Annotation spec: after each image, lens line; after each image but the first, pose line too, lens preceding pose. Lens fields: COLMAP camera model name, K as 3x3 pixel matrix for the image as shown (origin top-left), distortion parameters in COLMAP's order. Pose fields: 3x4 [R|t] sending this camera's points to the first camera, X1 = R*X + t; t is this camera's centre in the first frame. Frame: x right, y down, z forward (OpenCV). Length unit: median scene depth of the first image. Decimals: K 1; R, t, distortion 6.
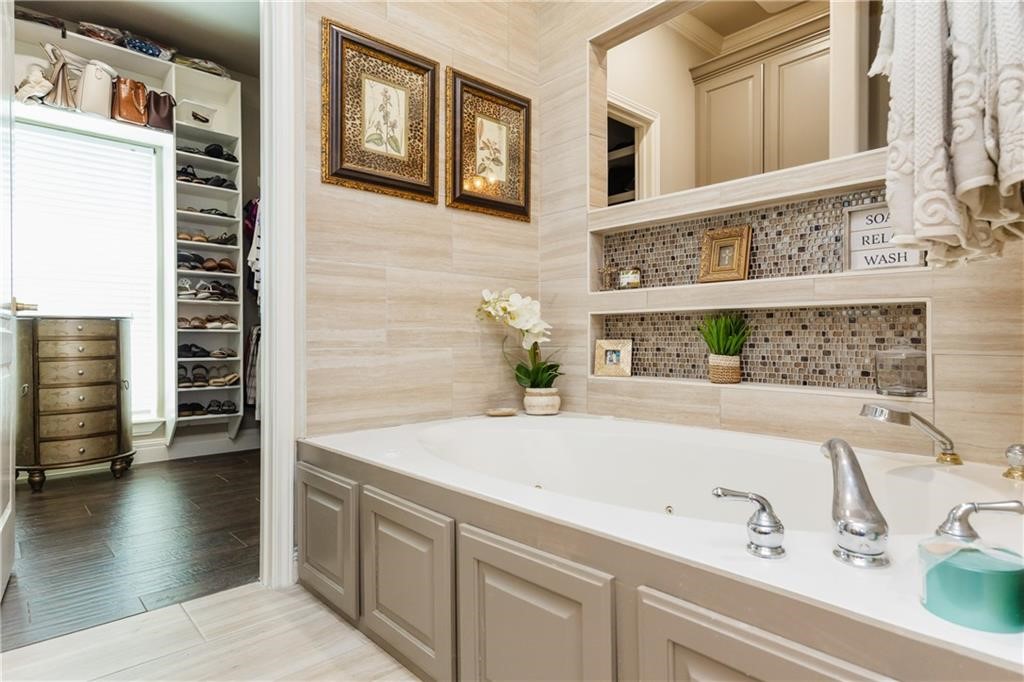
lens RADIAL K [[554.2, 0, 531.4], [0, 554.2, 339.5], [0, 0, 1]] dist [0.010707, -0.001258]
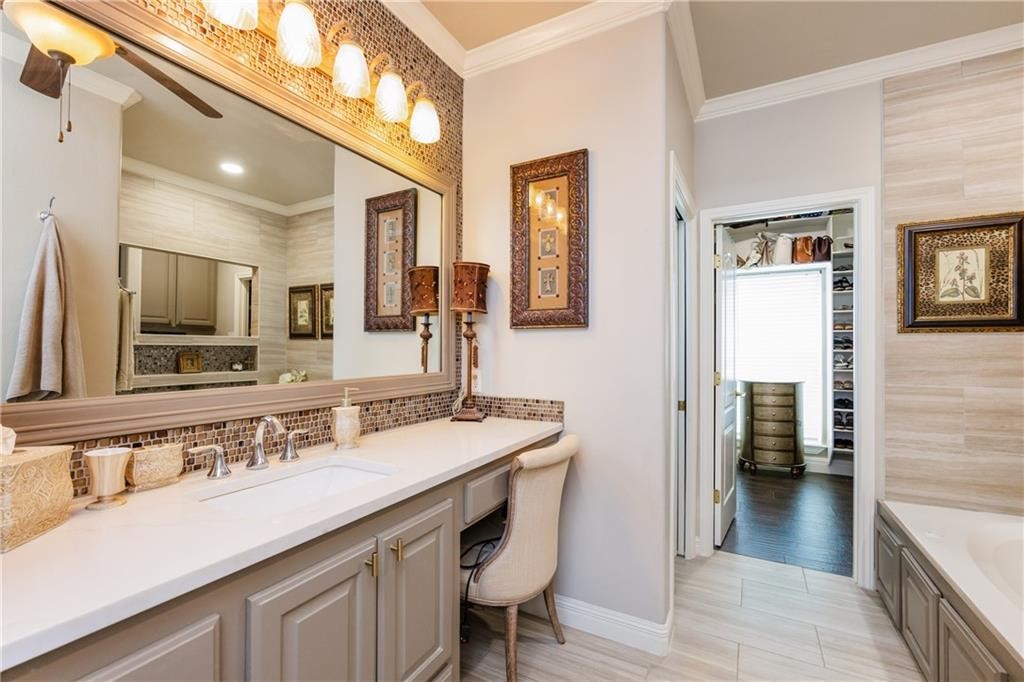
lens RADIAL K [[444.6, 0, 498.5], [0, 444.6, 344.8], [0, 0, 1]] dist [-0.007922, 0.000508]
pose [[0.283610, 0.000286, -0.958940, 0.409494], [-0.005562, 0.999984, -0.001347, -0.216814], [0.958923, 0.005715, 0.283607, -0.331743]]
